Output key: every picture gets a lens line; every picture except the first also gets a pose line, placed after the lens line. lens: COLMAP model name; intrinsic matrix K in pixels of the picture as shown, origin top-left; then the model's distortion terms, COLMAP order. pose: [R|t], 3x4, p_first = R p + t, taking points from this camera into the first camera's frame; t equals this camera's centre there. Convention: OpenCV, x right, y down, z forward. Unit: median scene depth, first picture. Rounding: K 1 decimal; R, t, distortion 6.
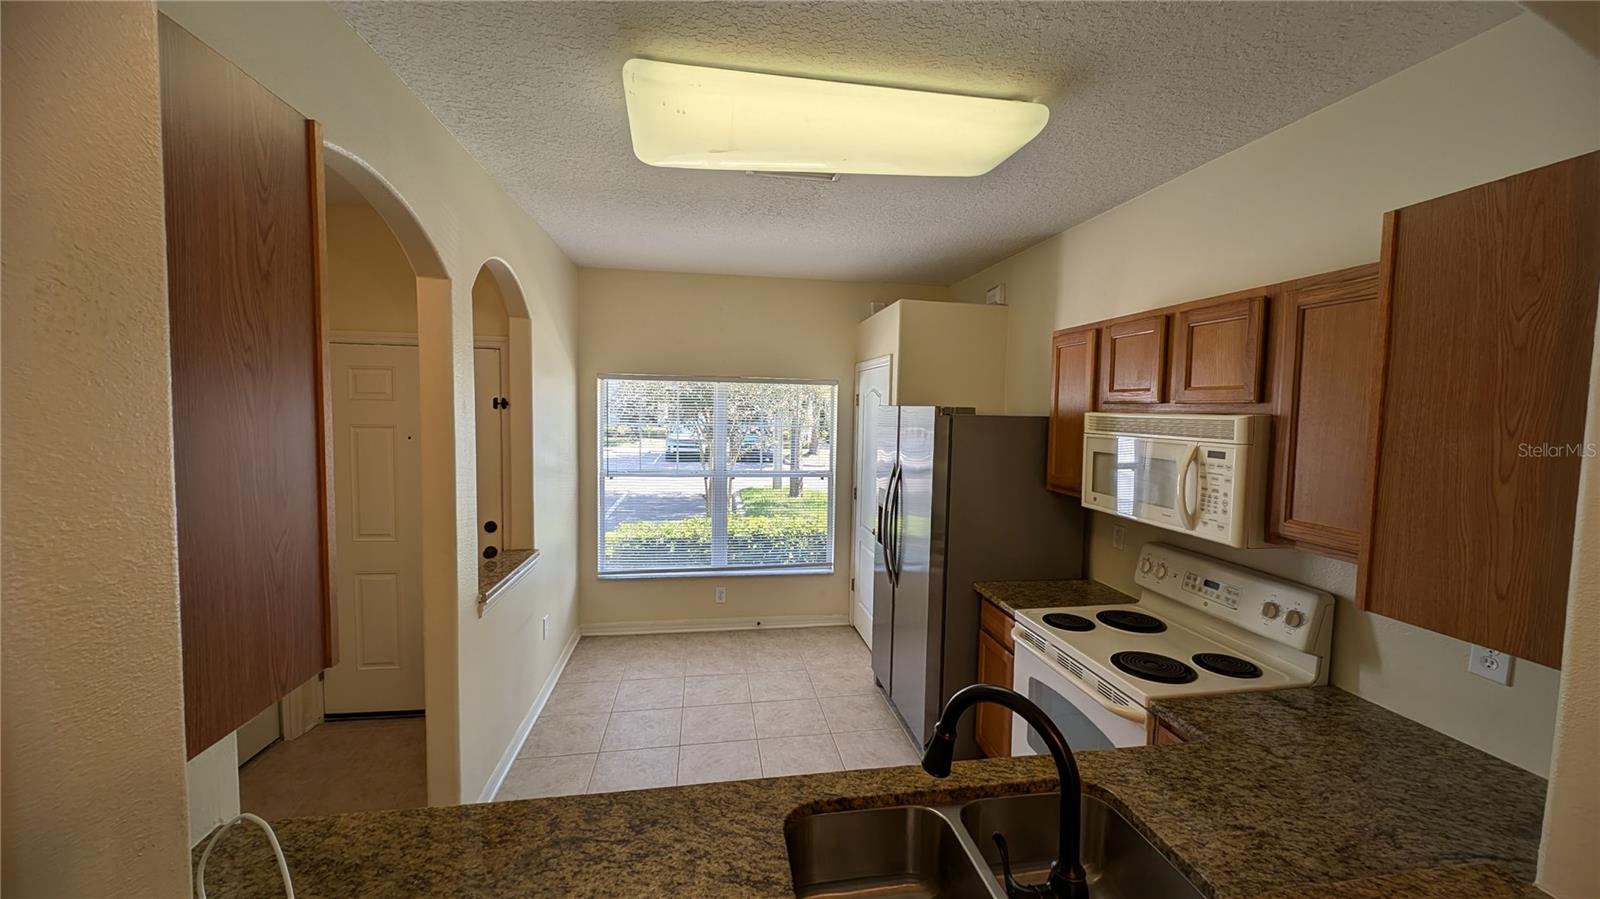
lens RADIAL K [[602.9, 0, 804.8], [0, 602.9, 447.6], [0, 0, 1]] dist [-0.000470, -0.000131]
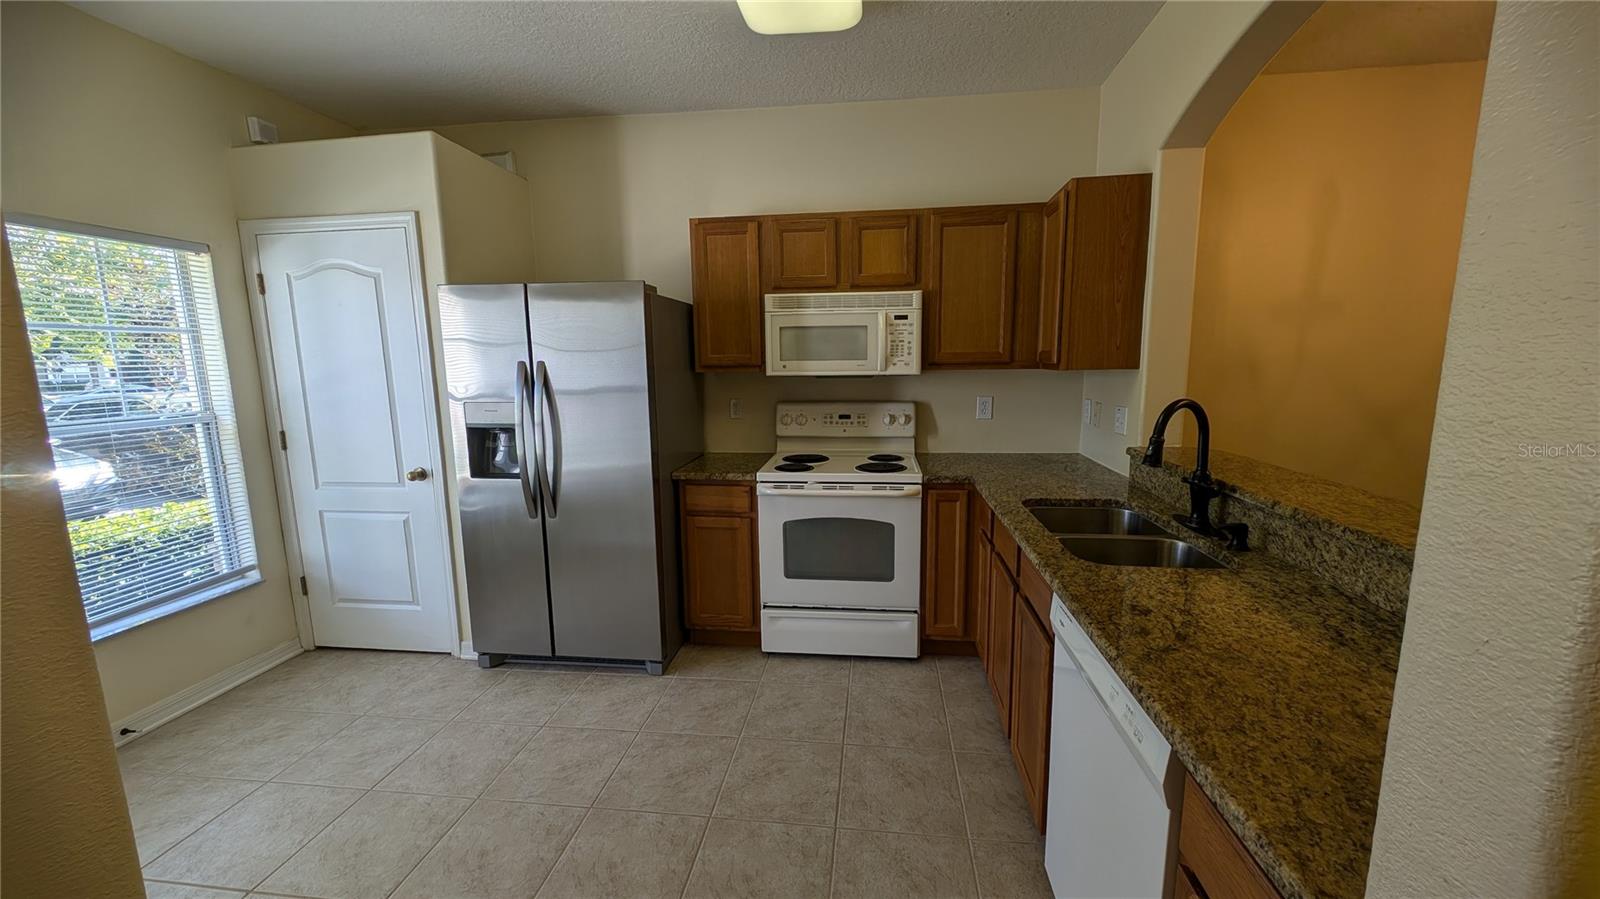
lens RADIAL K [[602.9, 0, 803.8], [0, 602.9, 447.8], [0, 0, 1]] dist [-0.000470, -0.000131]
pose [[0.280373, -0.163662, 0.945836, -0.876055], [0.083855, 0.985766, 0.145715, 0.093123], [-0.956221, 0.038459, 0.290106, 0.790266]]
